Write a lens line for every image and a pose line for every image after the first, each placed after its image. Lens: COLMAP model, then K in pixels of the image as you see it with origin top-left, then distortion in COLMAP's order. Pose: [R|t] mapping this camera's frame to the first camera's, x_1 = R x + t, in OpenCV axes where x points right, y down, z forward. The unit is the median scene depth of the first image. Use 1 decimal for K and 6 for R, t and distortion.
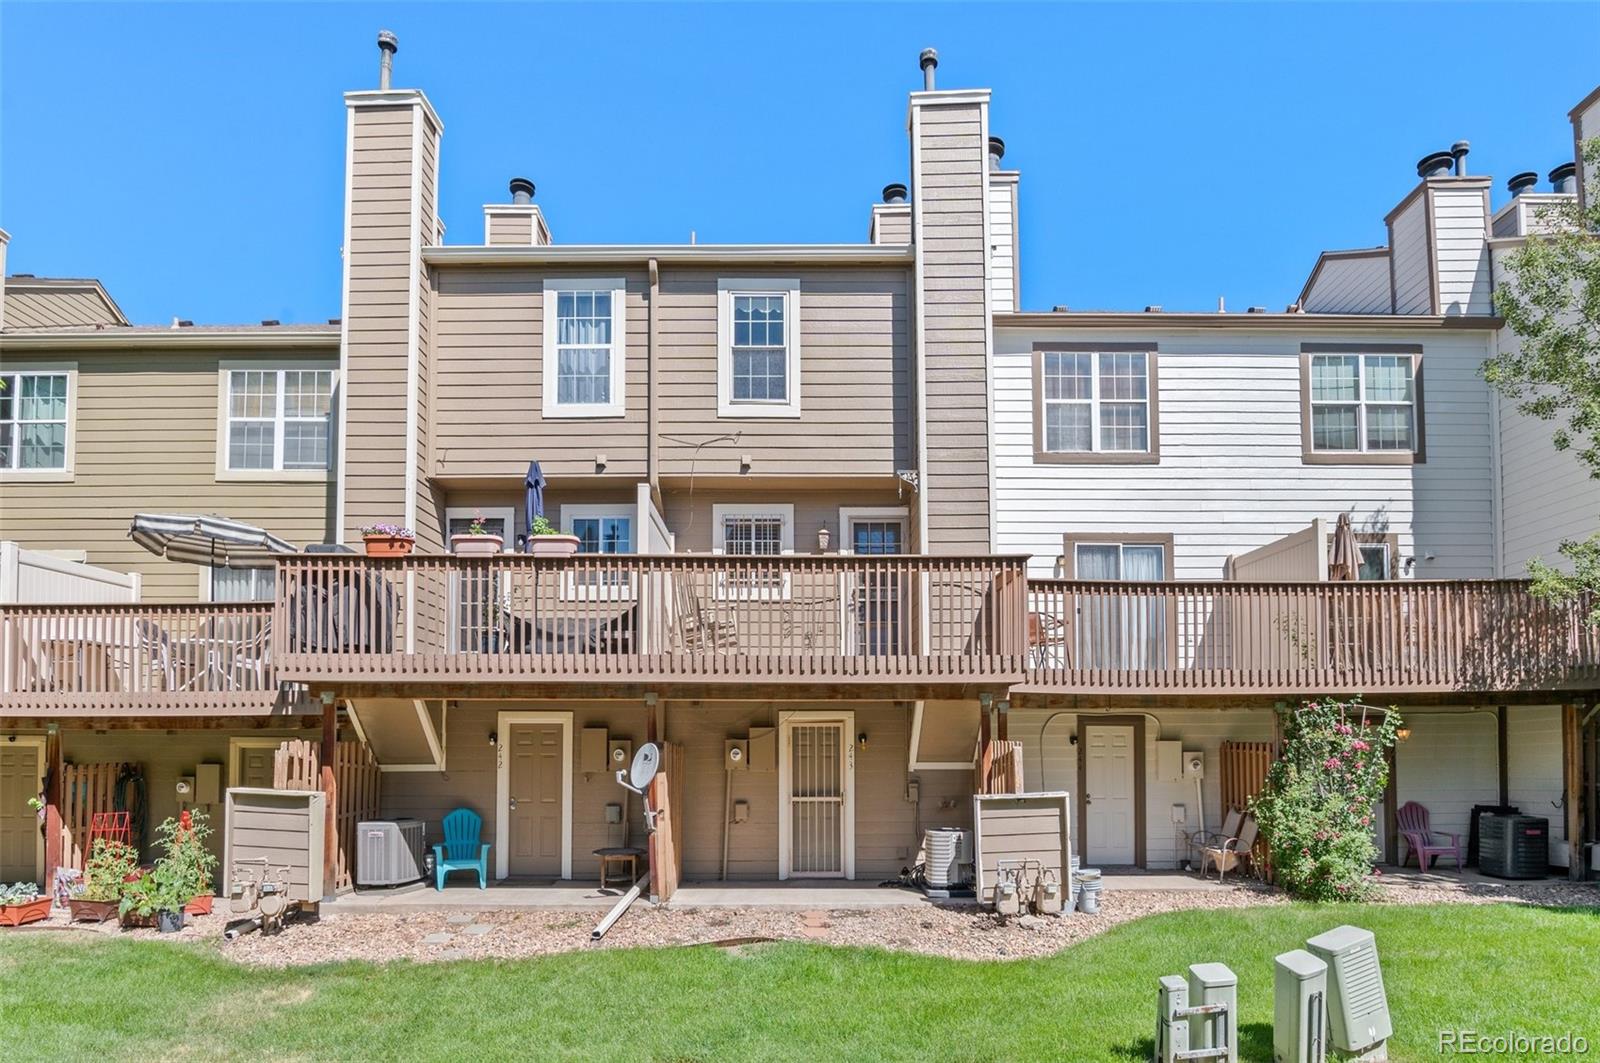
lens RADIAL K [[811.4, 0, 800.0], [0, 811.4, 531.5], [0, 0, 1]] dist [-0.000382, -0.000020]
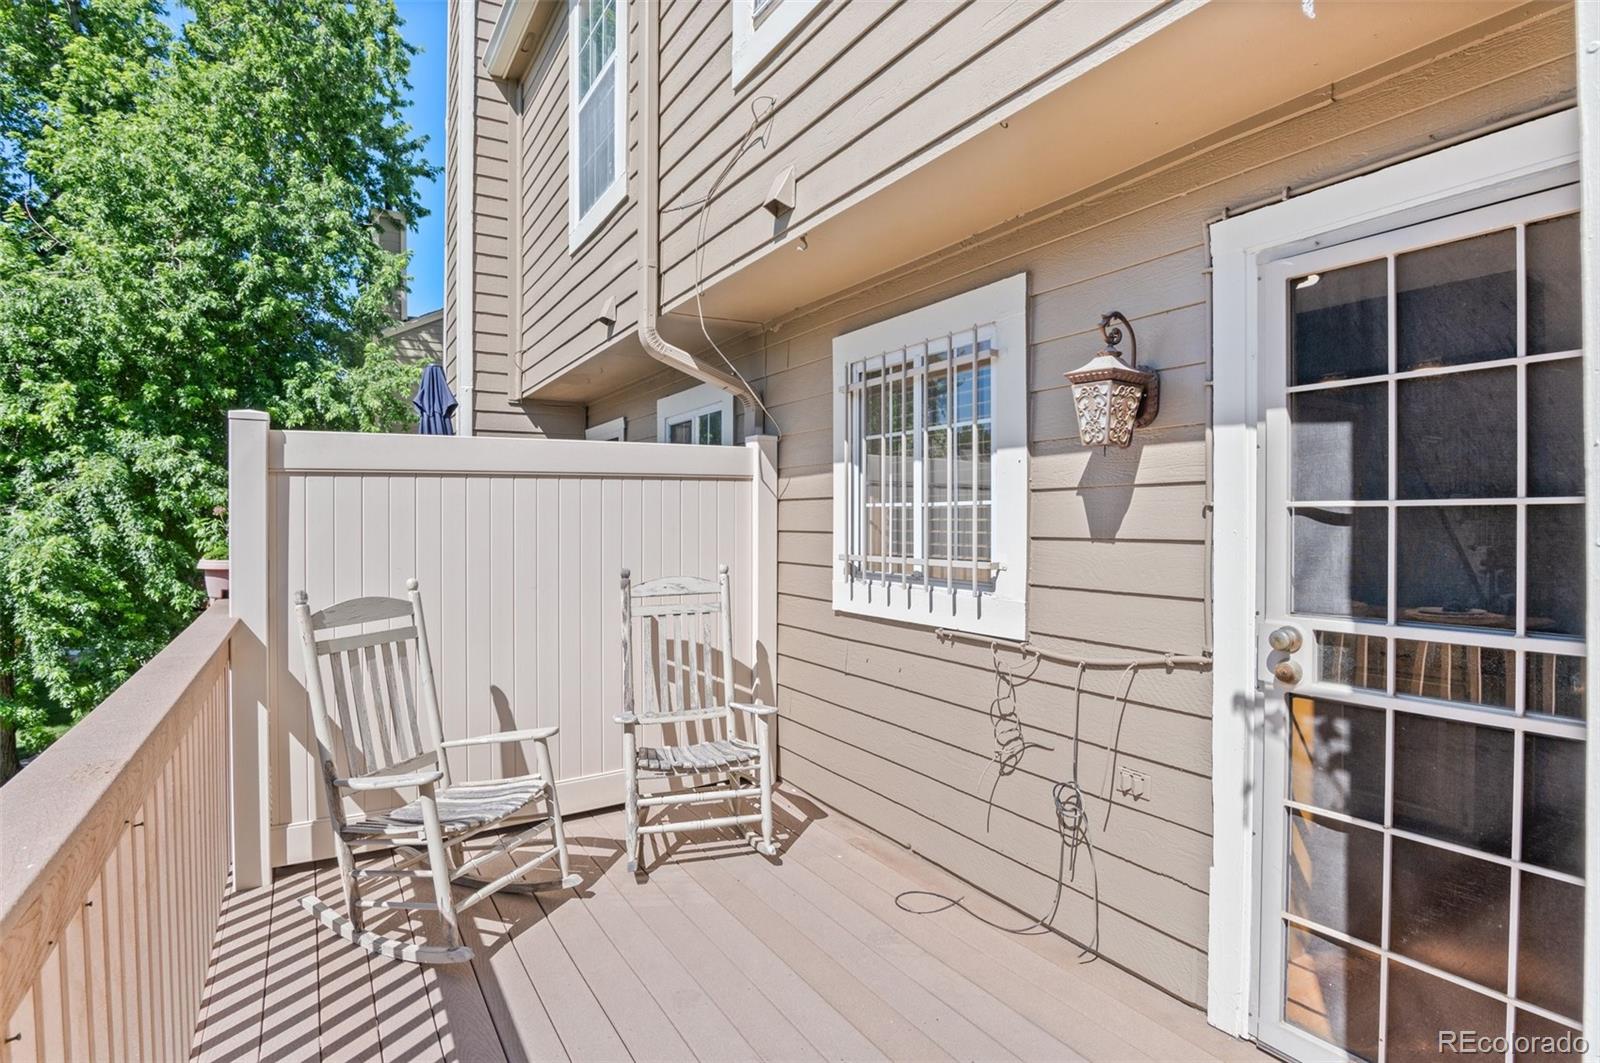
lens RADIAL K [[811.4, 0, 800.0], [0, 811.4, 531.5], [0, 0, 1]] dist [-0.000382, -0.000020]
pose [[0.138193, 0.021620, -0.990169, 0.247492], [0.032341, 0.999130, 0.026330, 0.041767], [0.989877, -0.035662, 0.137373, 0.925896]]
